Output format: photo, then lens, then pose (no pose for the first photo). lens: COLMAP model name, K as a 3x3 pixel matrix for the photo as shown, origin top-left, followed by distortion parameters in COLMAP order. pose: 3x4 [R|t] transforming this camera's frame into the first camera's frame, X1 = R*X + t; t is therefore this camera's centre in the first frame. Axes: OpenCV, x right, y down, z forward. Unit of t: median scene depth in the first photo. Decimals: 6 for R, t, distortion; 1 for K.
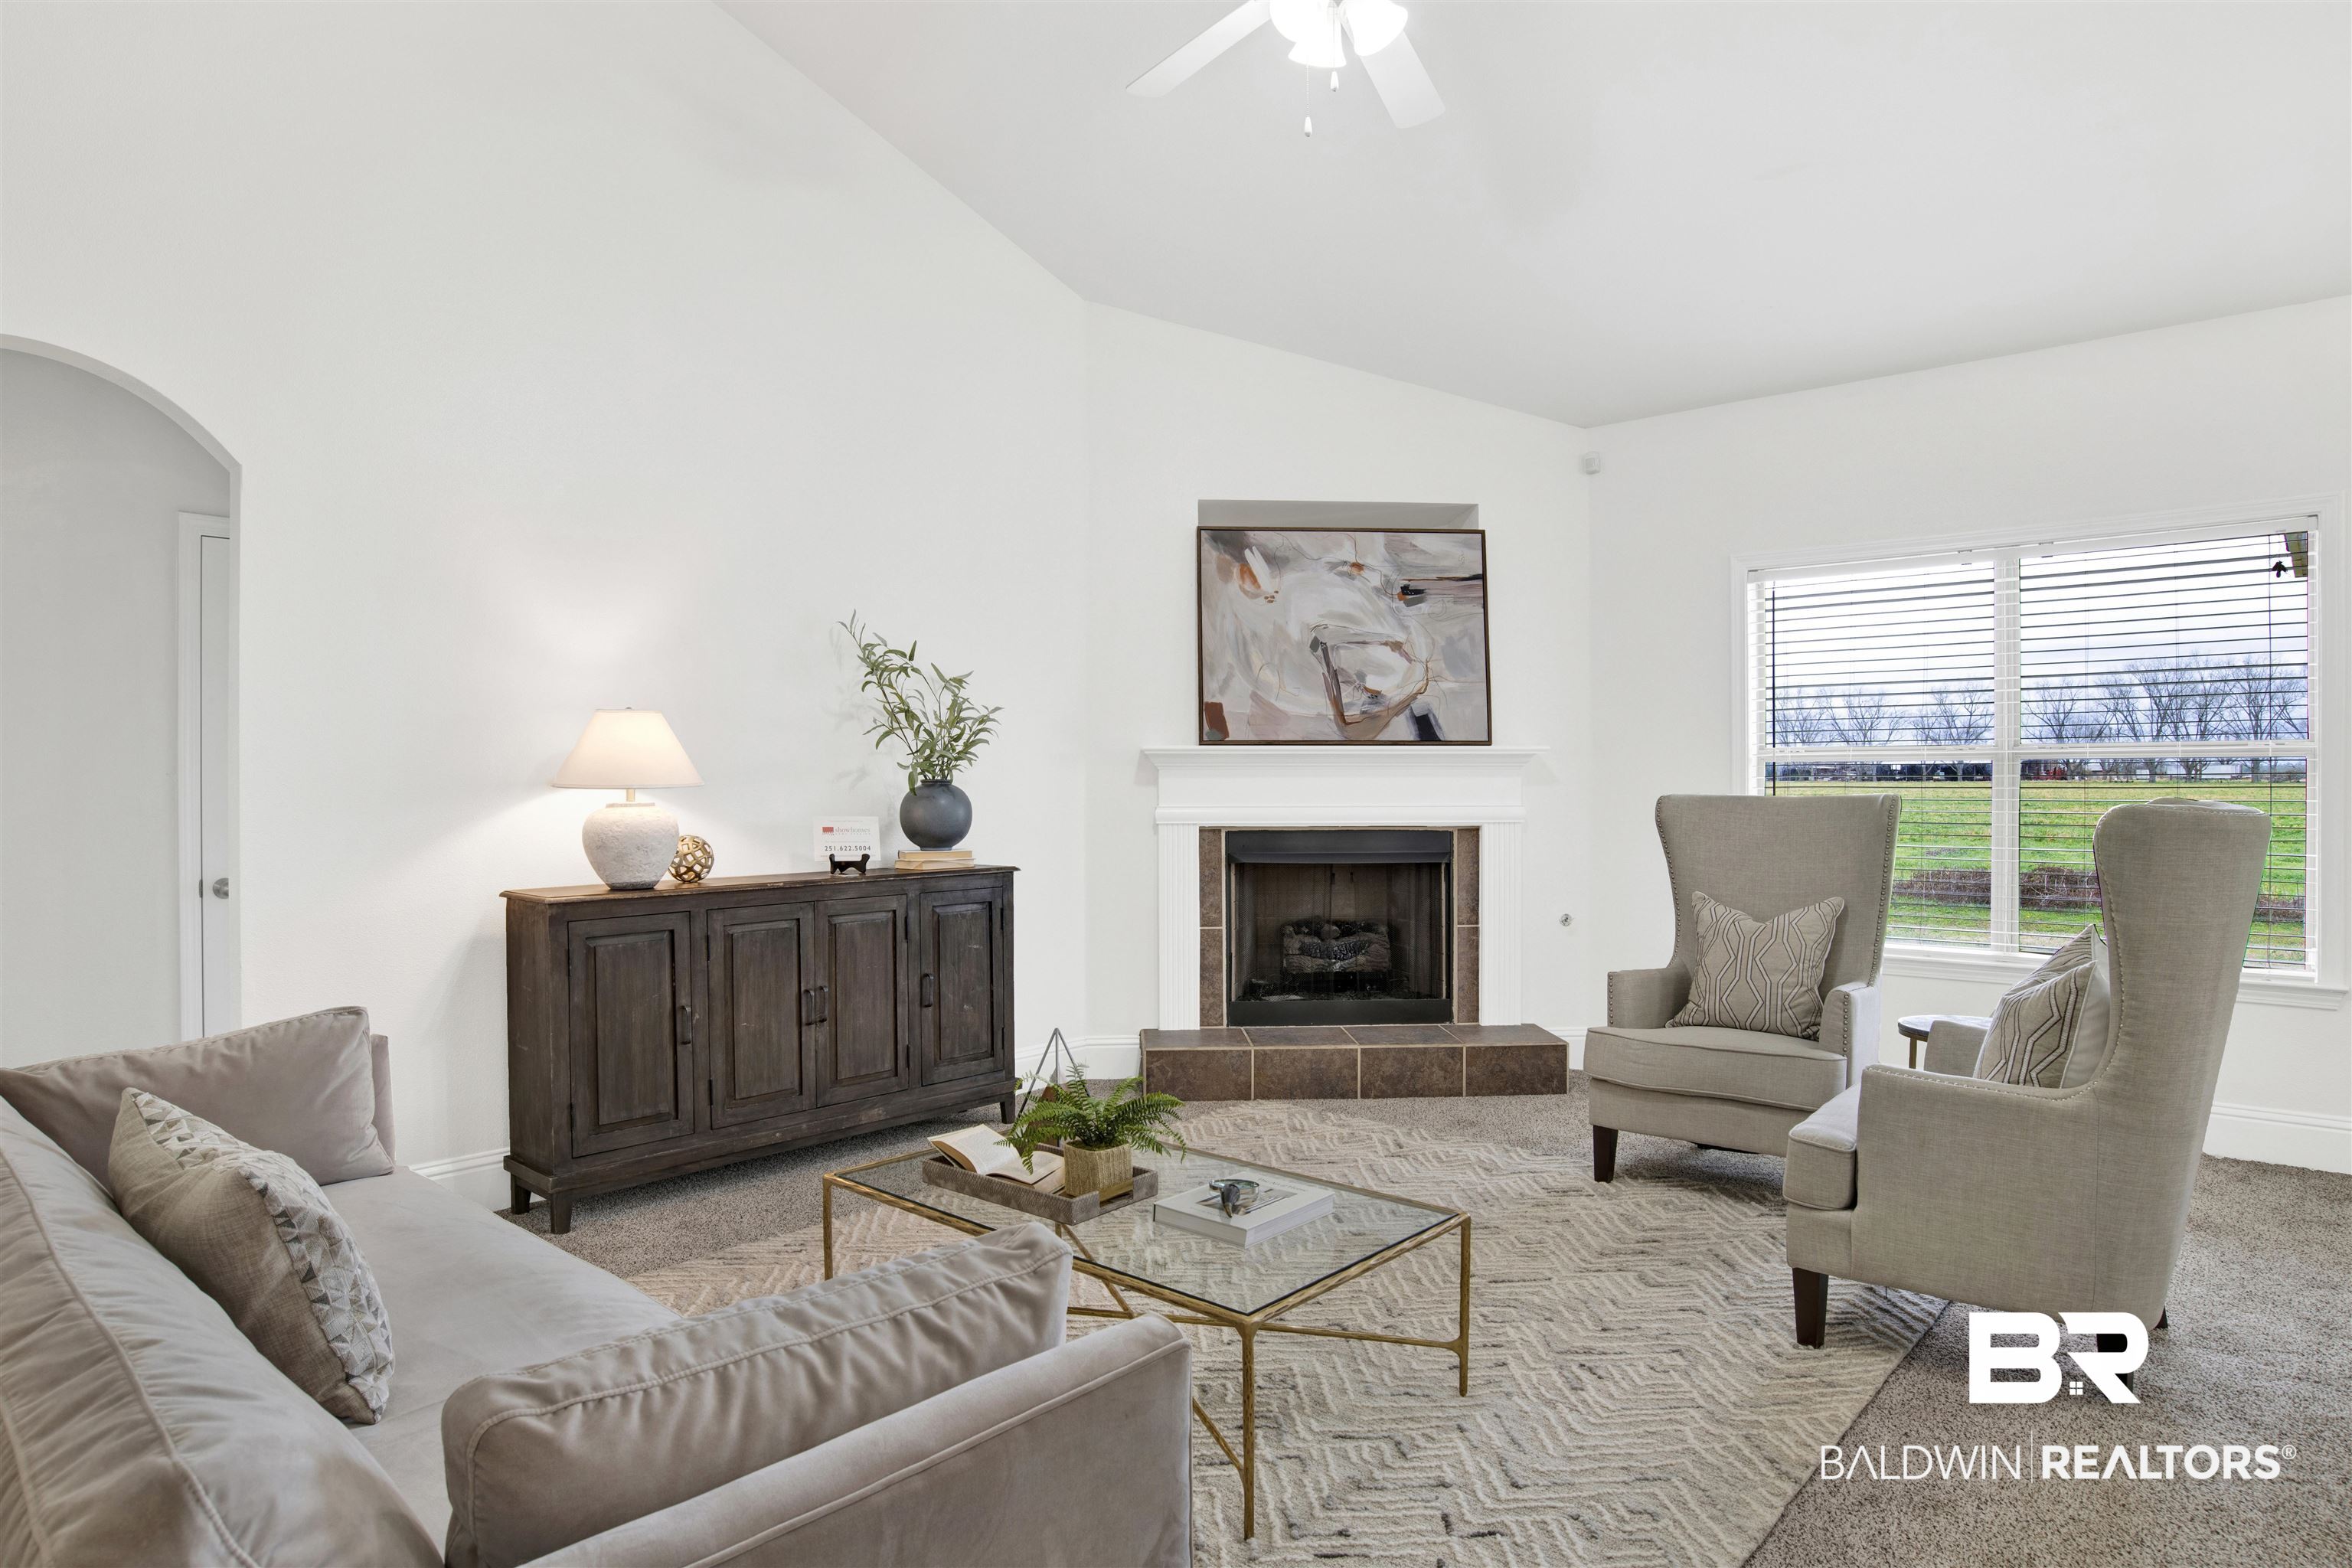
lens RADIAL K [[1362.5, 0, 1176.0], [0, 1362.5, 784.0], [0, 0, 1]] dist [-0.079092, 0.032164]
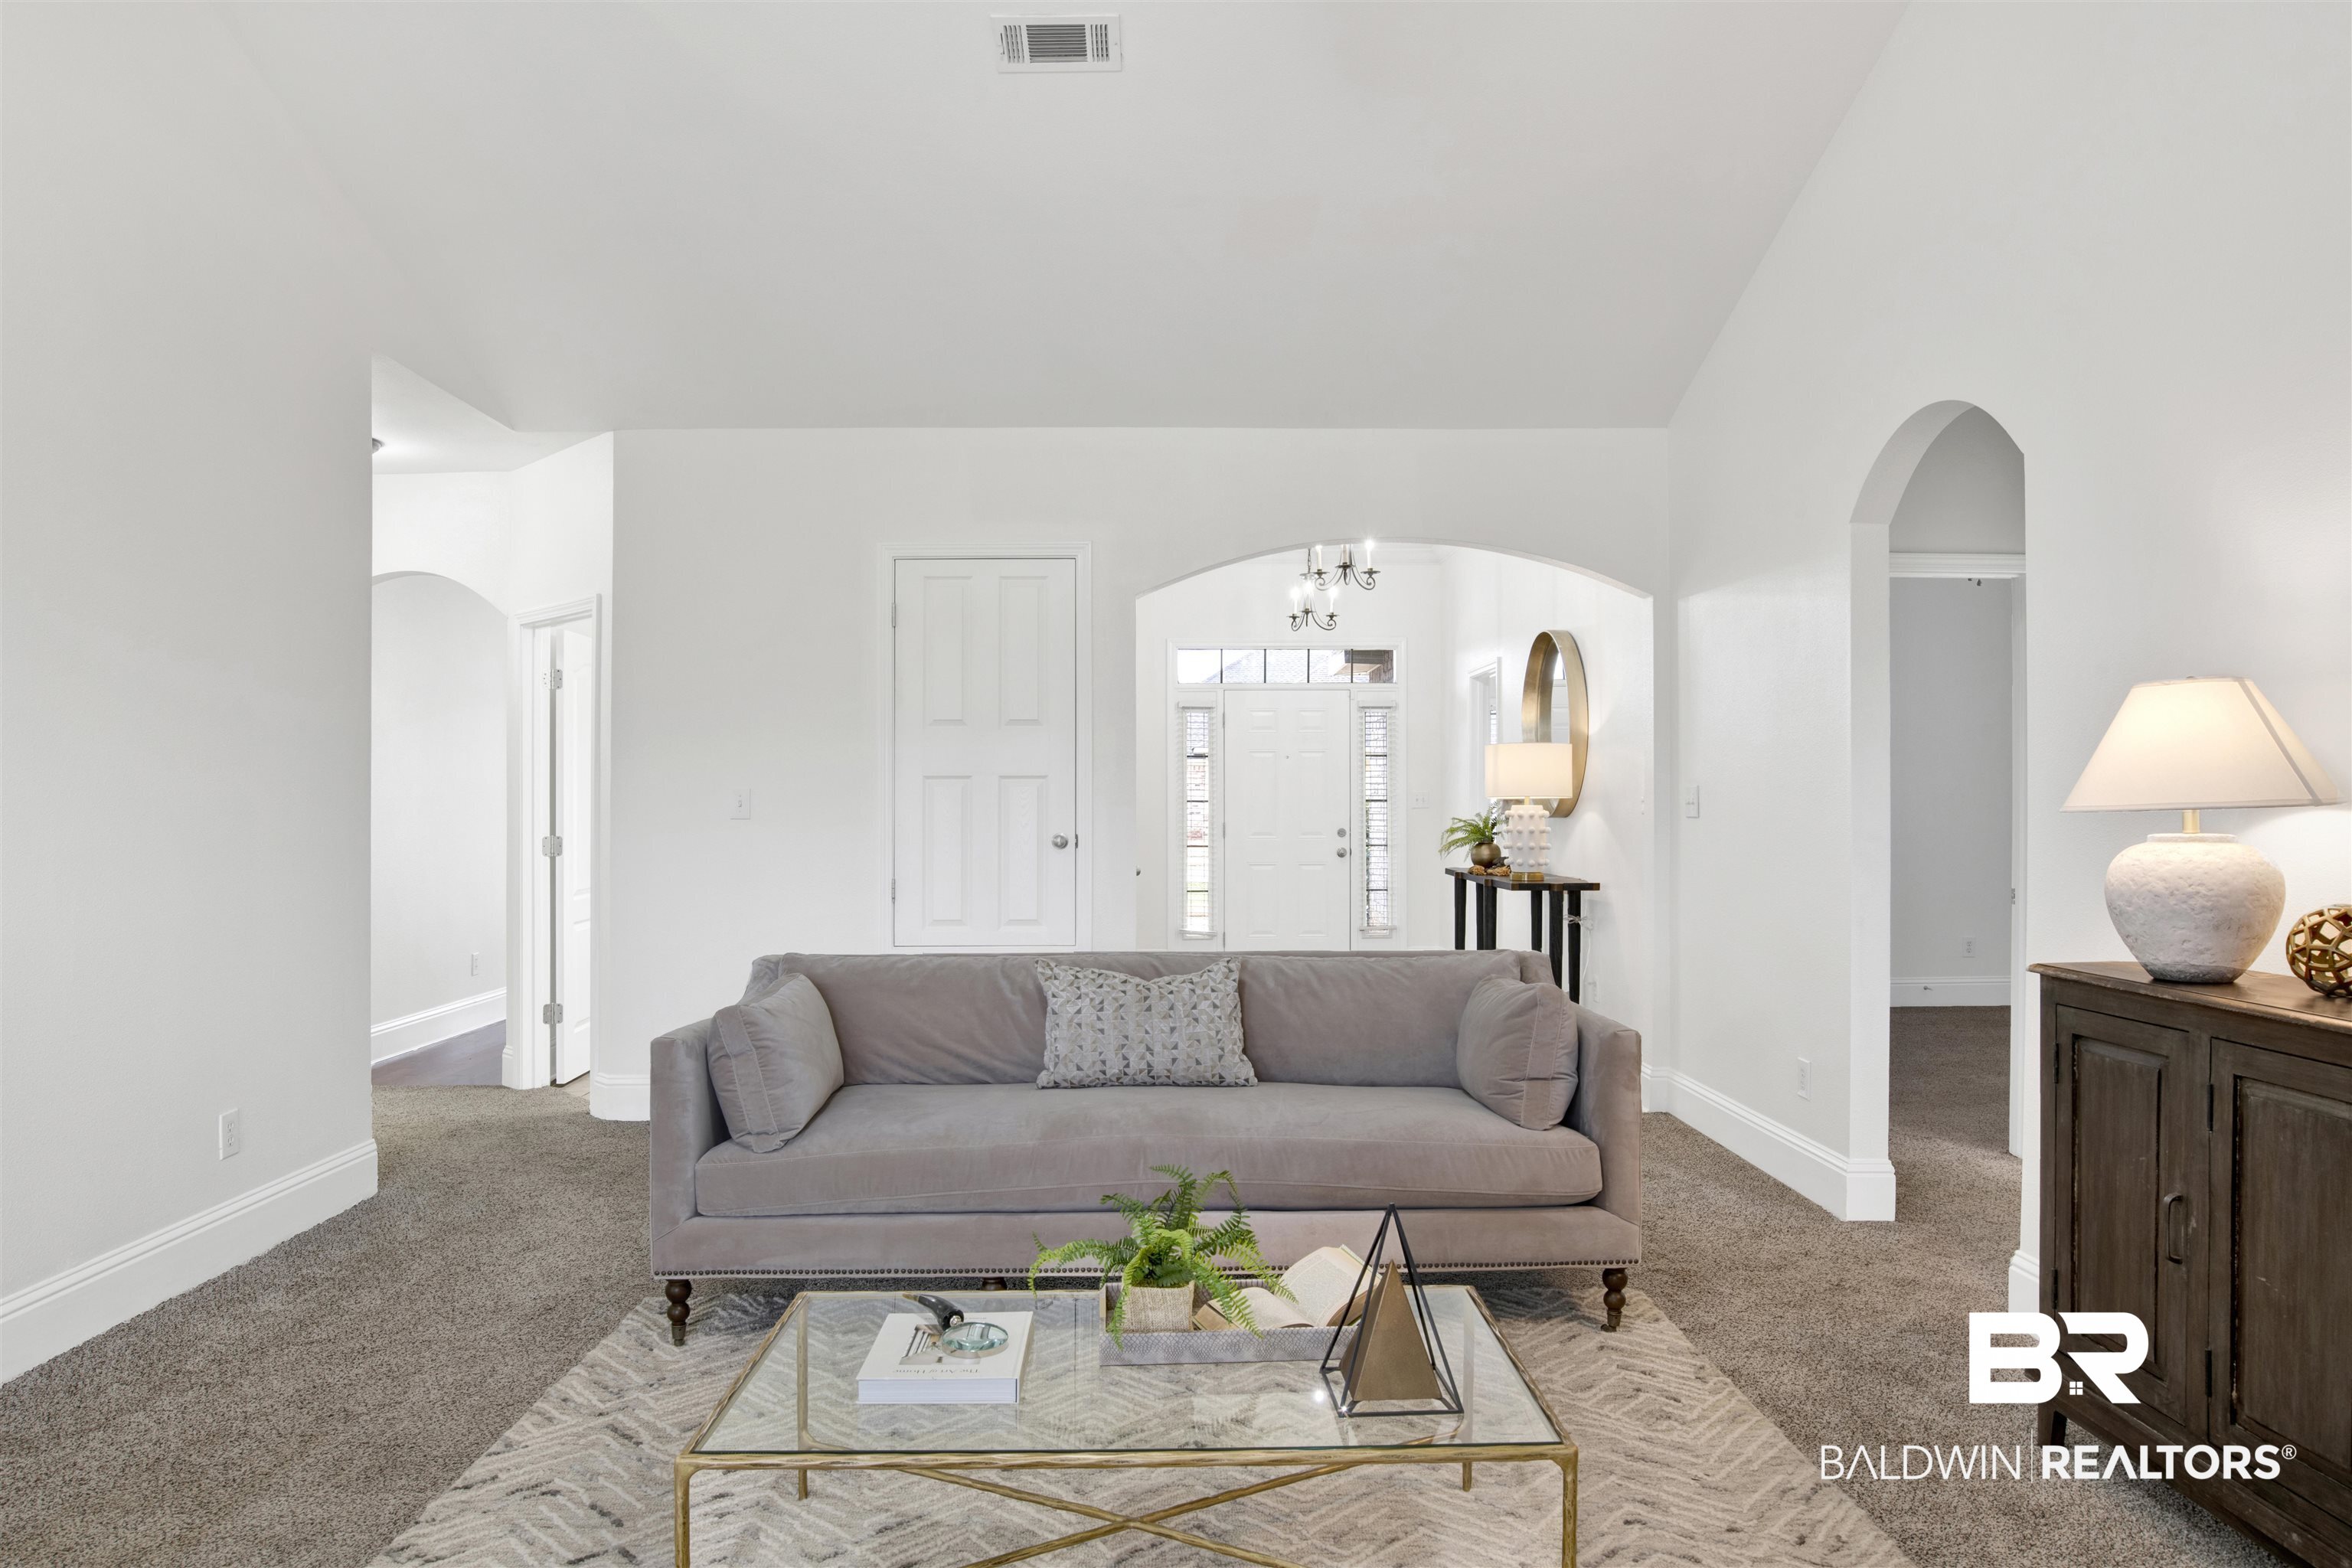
lens RADIAL K [[1518.6, 0, 1194.1], [0, 1518.6, 784.9], [0, 0, 1]] dist [-0.063877, 0.028690]
pose [[-0.726868, 0.000608, -0.686777, 0.260665], [0.000989, 0.999999, -0.000161, -0.006409], [0.686776, -0.000797, -0.726869, 0.829104]]
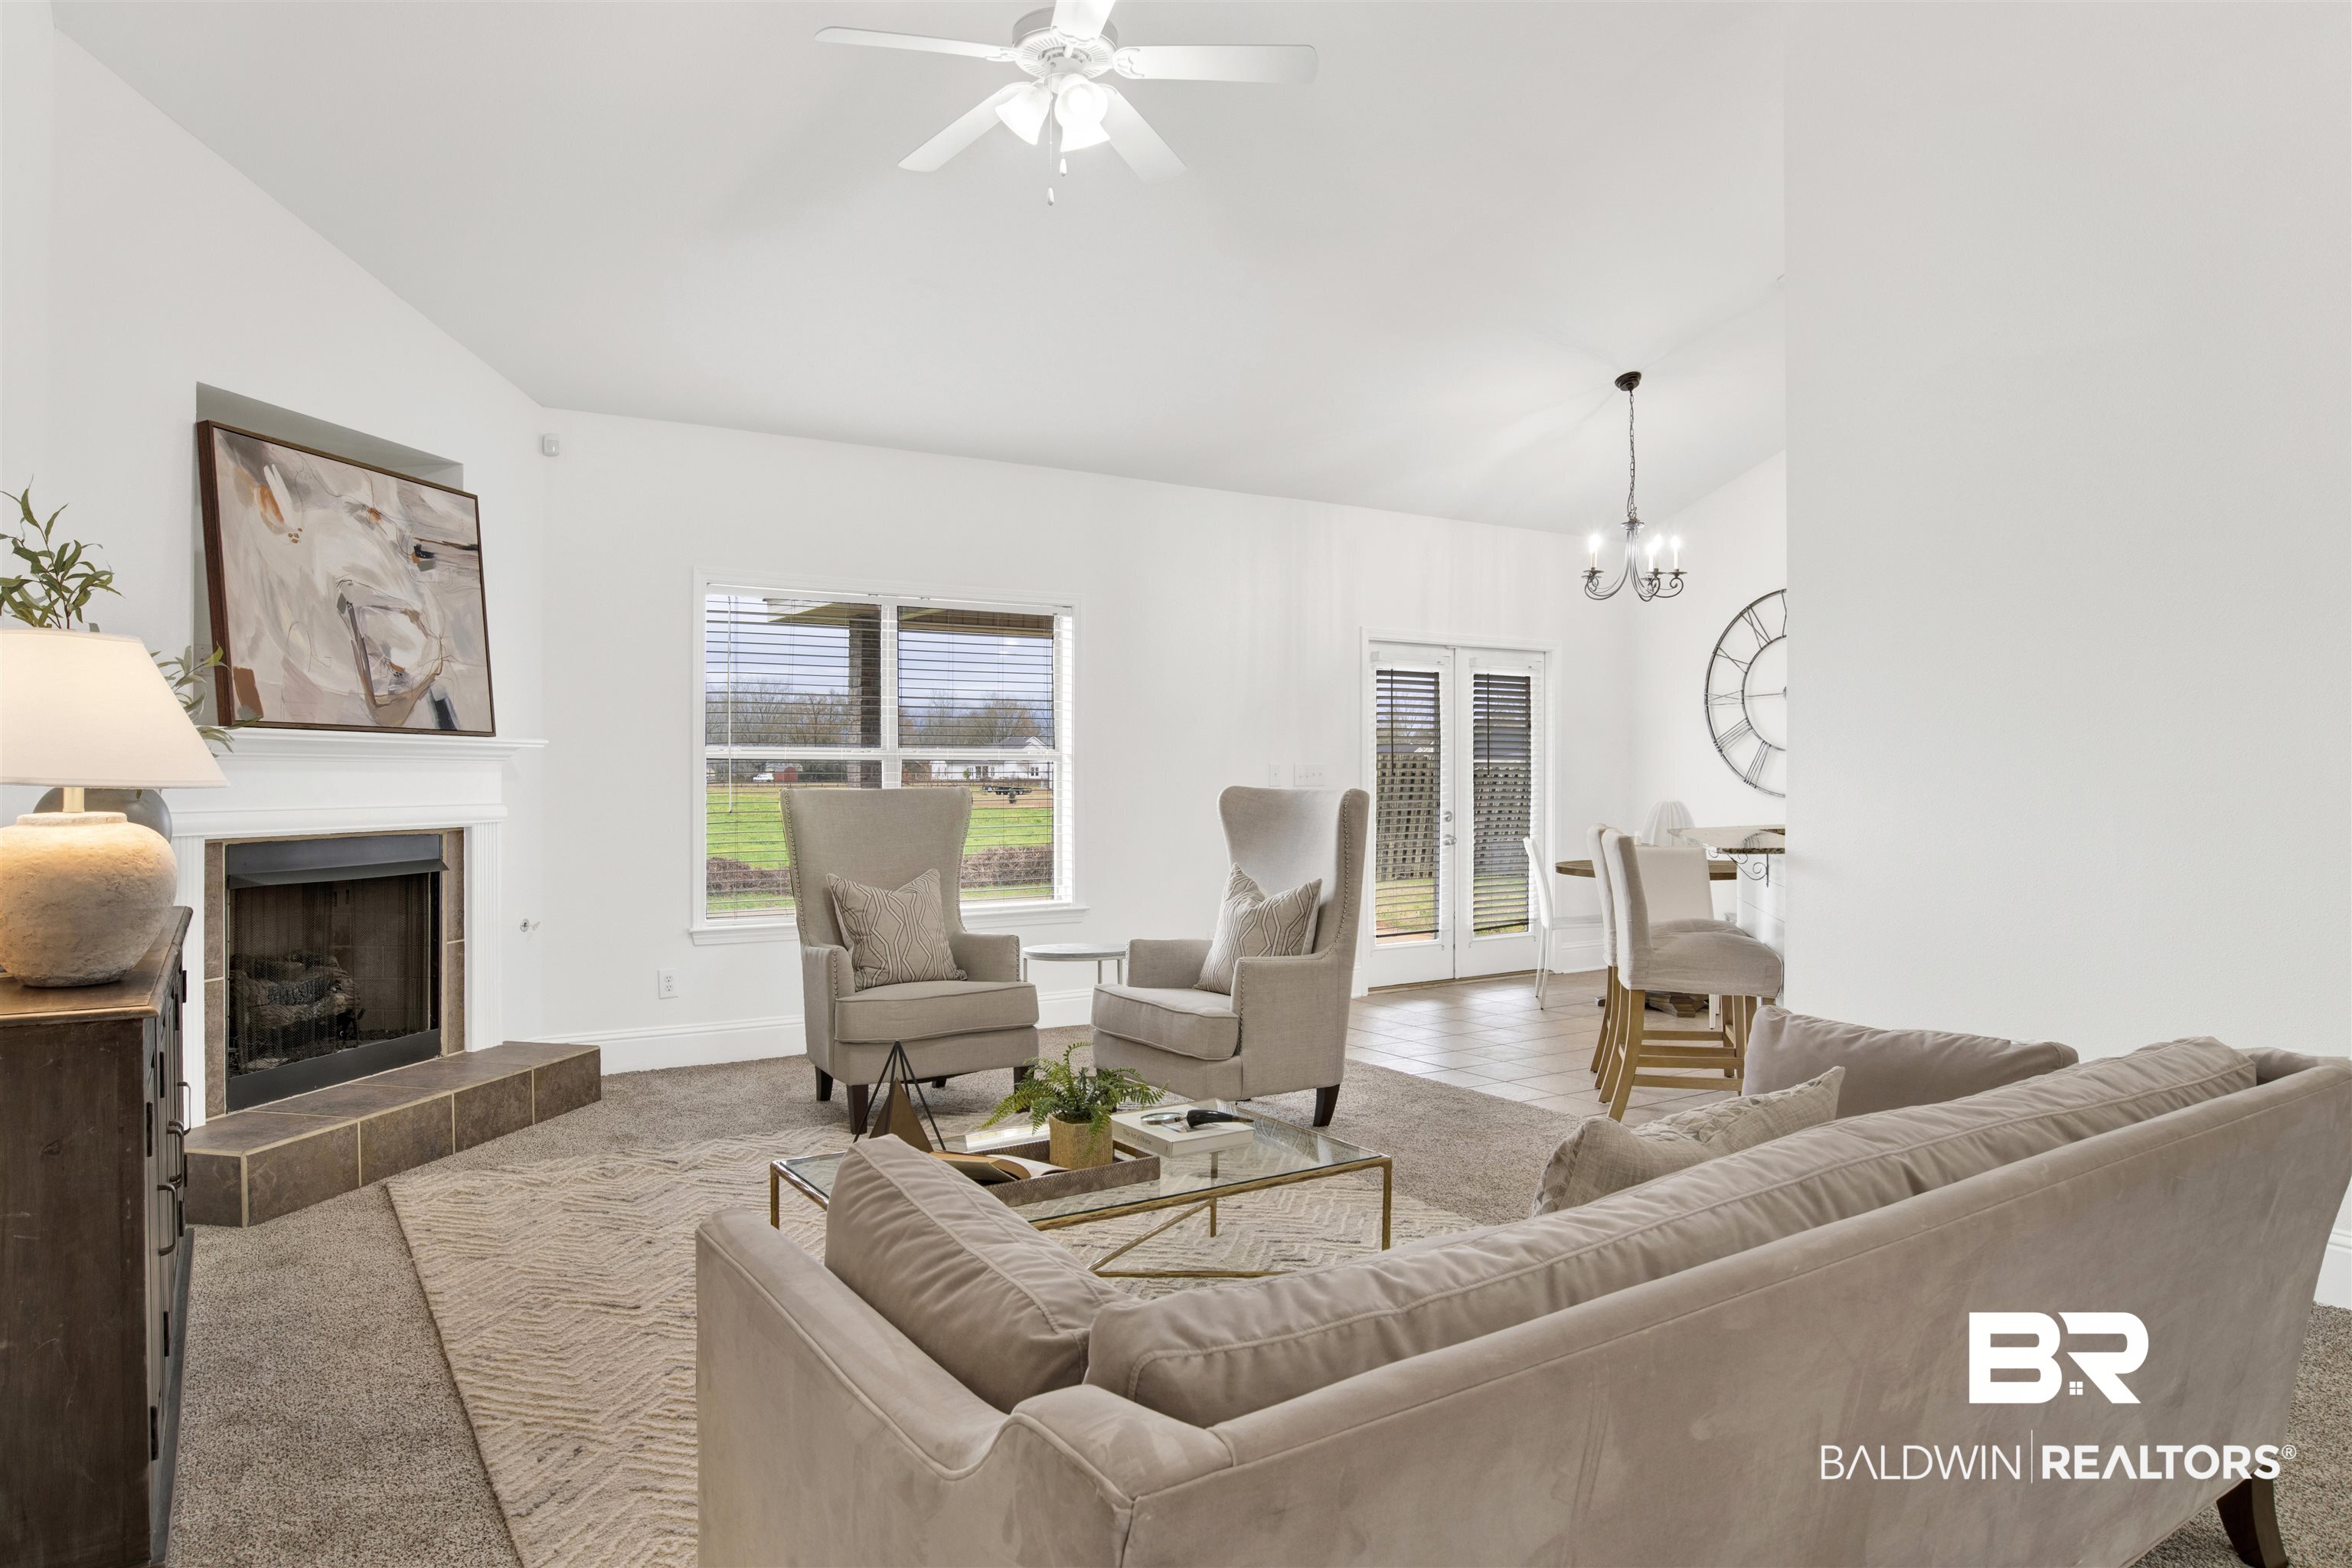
lens RADIAL K [[1459.4, 0, 1146.2], [0, 1459.4, 768.8], [0, 0, 1]] dist [-0.037047, 0.003254]
pose [[0.275819, 0.006421, 0.961188, -0.577681], [0.001815, 0.999972, -0.007201, 0.000370], [-0.961208, 0.003731, 0.275799, 0.319583]]
